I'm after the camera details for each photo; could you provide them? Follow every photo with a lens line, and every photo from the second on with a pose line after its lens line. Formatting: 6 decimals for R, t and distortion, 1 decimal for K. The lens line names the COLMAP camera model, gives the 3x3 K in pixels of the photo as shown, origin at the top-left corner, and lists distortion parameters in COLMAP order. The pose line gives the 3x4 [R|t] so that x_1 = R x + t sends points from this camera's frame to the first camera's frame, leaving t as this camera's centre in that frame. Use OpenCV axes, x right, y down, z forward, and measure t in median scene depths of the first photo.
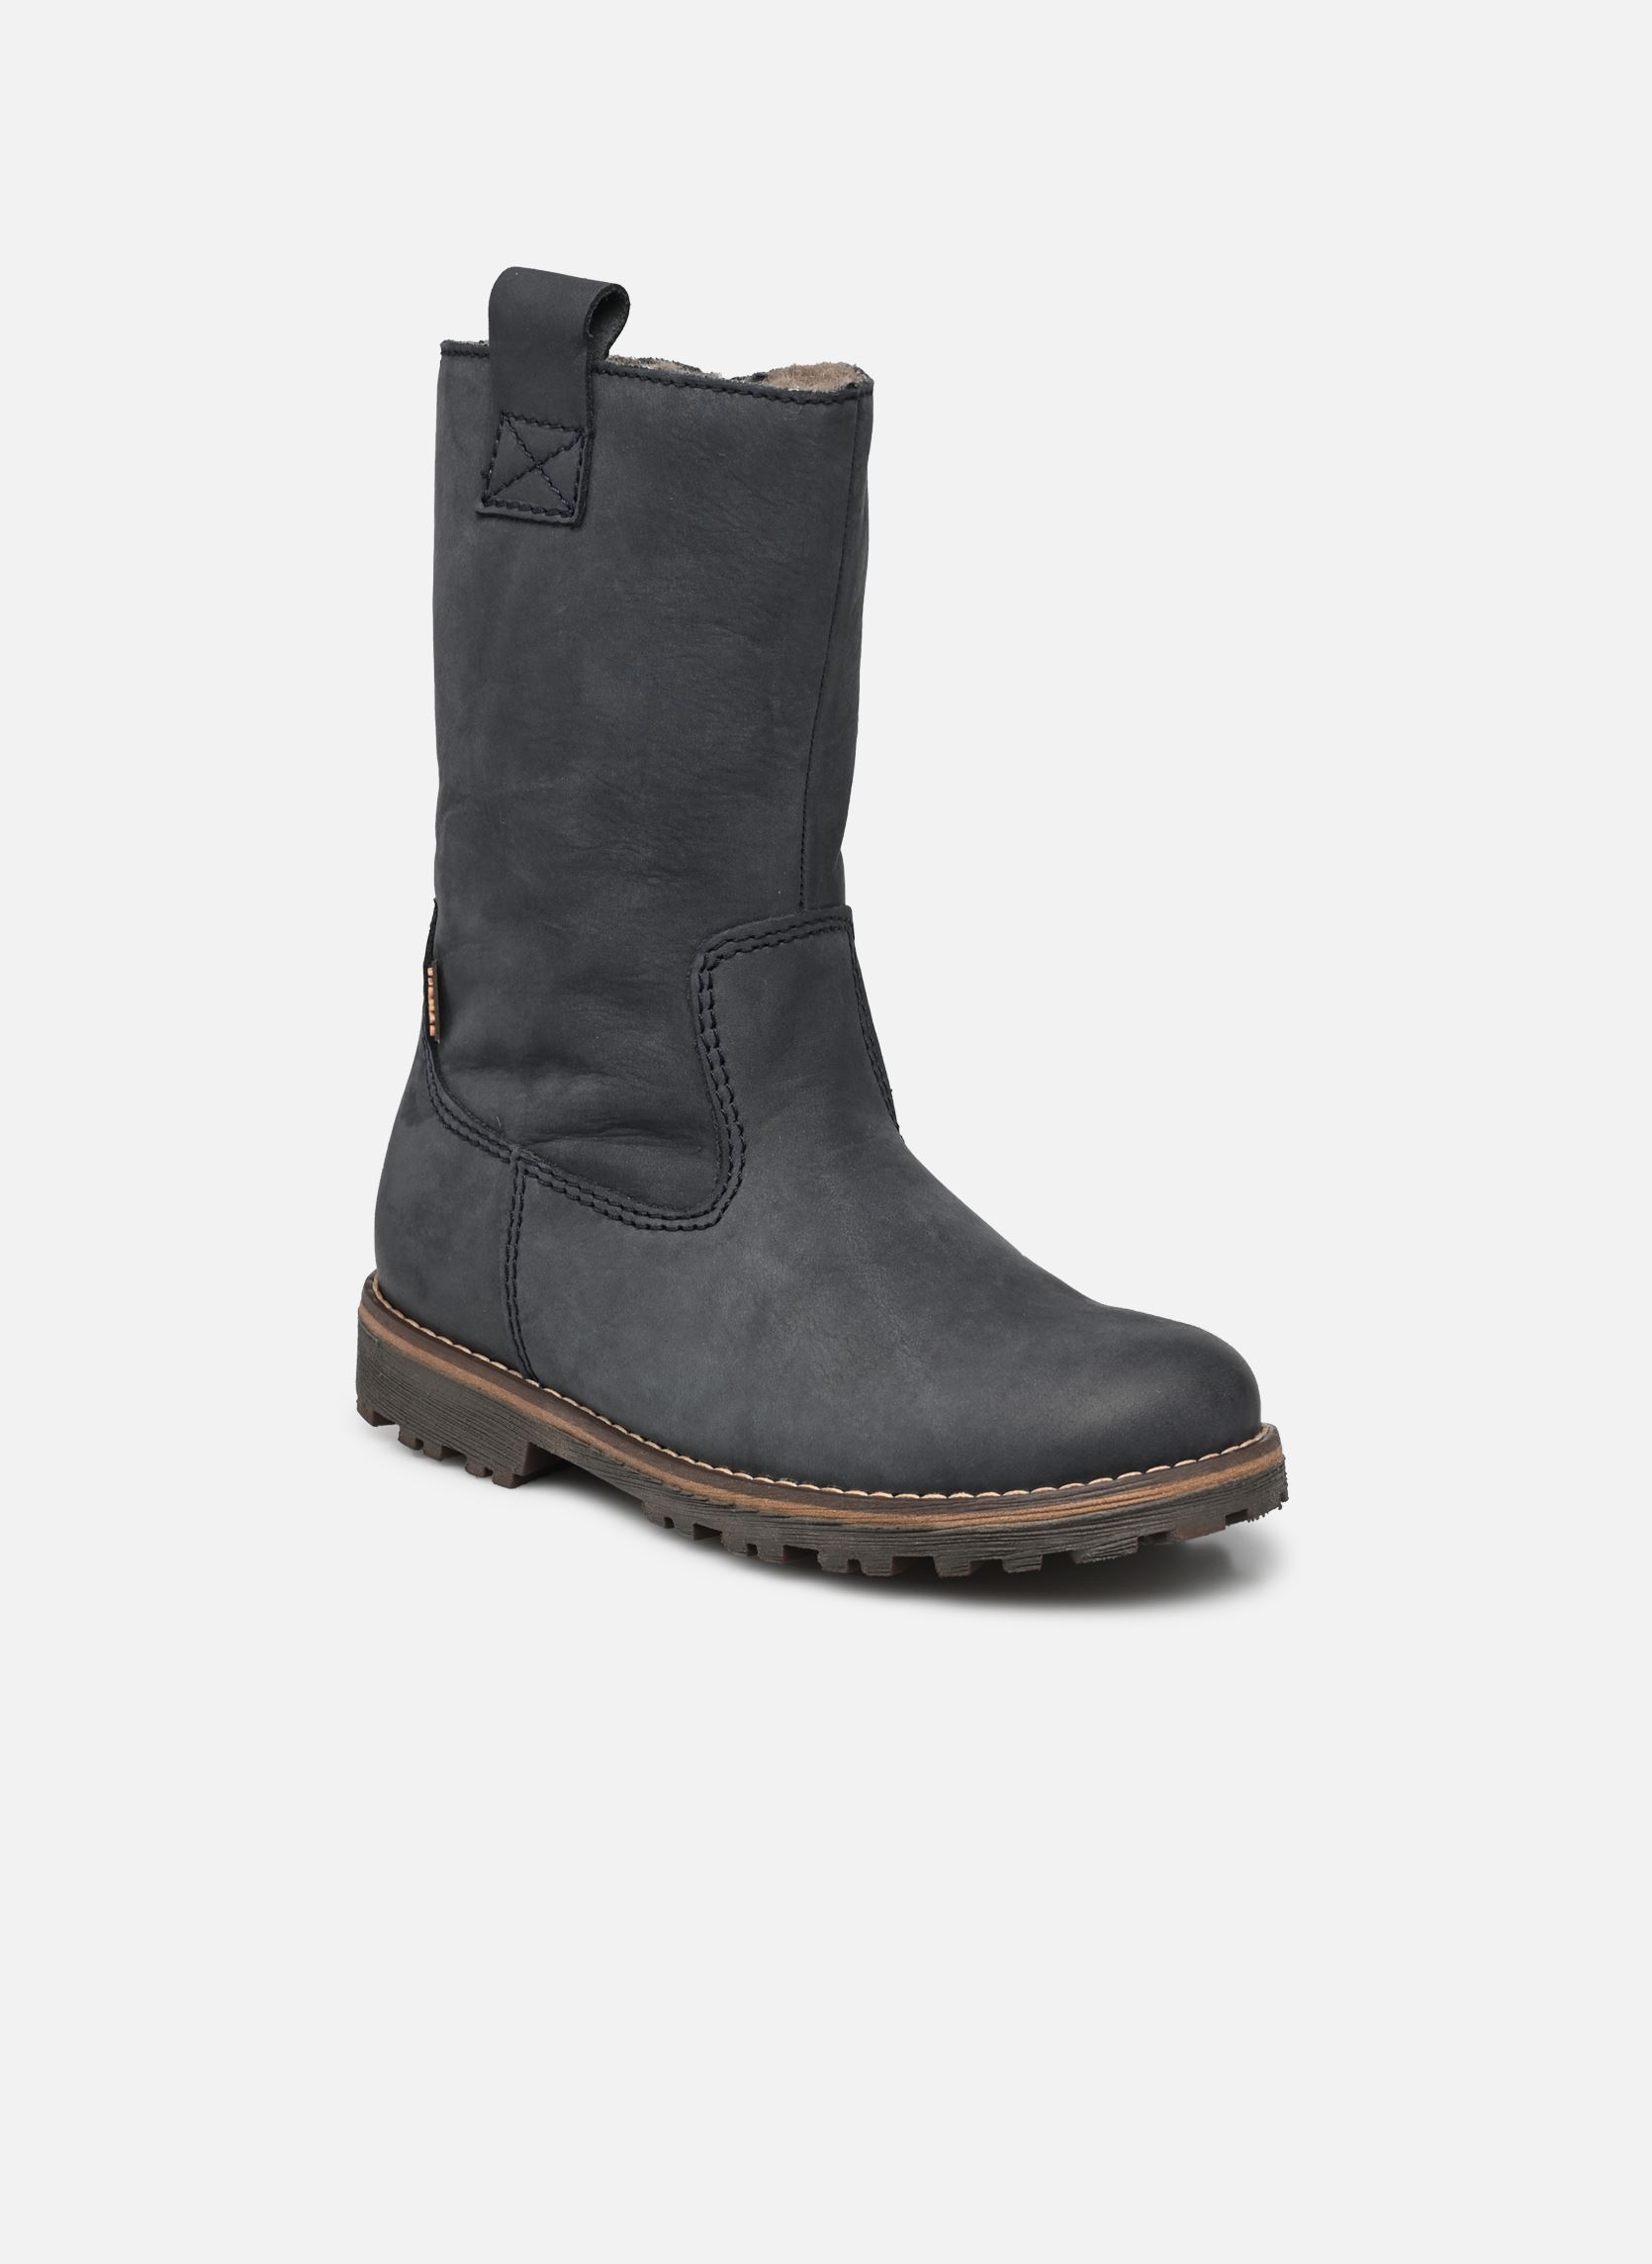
lens RADIAL K [[7276.9, 0, 822.9], [0, 7276.9, 1123.1], [0, 0, 1]] dist [0.224567, 0.000000]
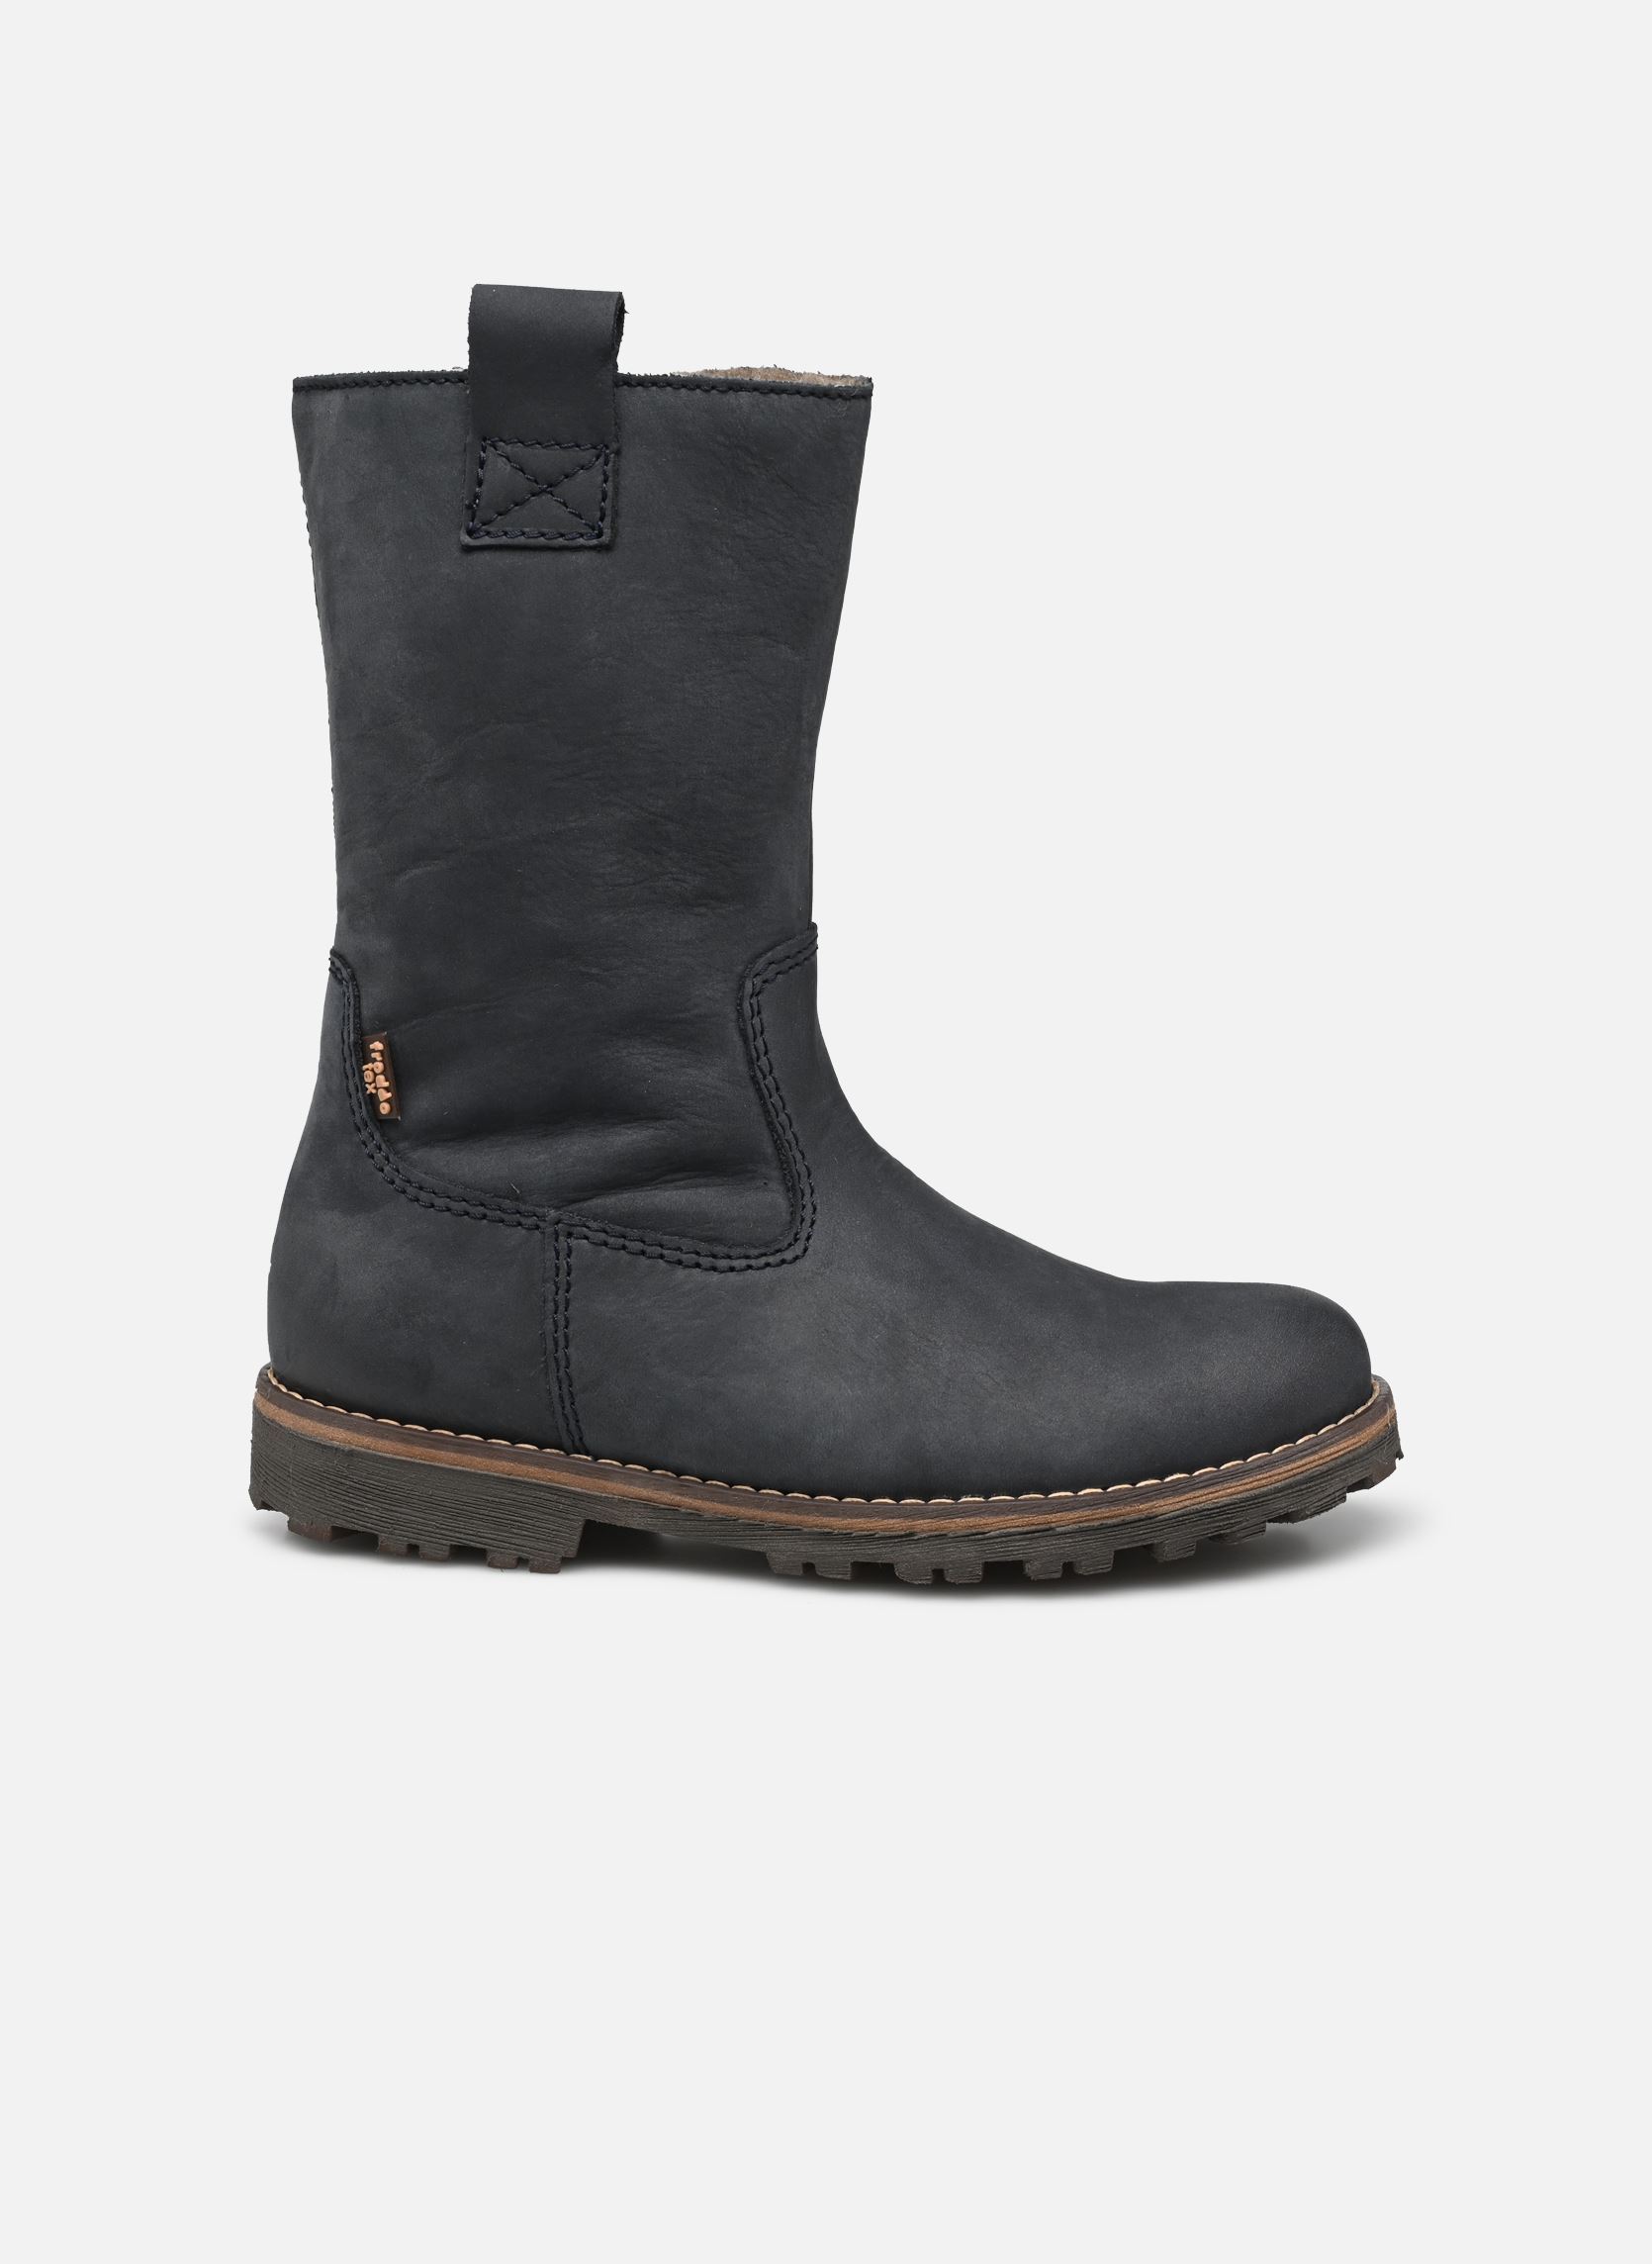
lens RADIAL K [[7276.9, 0, 823.9], [0, 7276.9, 1139.8], [0, 0, 1]] dist [0.224567, 0.000000]
pose [[0.801548, -0.120357, 0.585692, -0.576224], [0.138811, 0.990227, 0.013517, -0.013947], [-0.581595, 0.070467, 0.810421, 0.213650]]
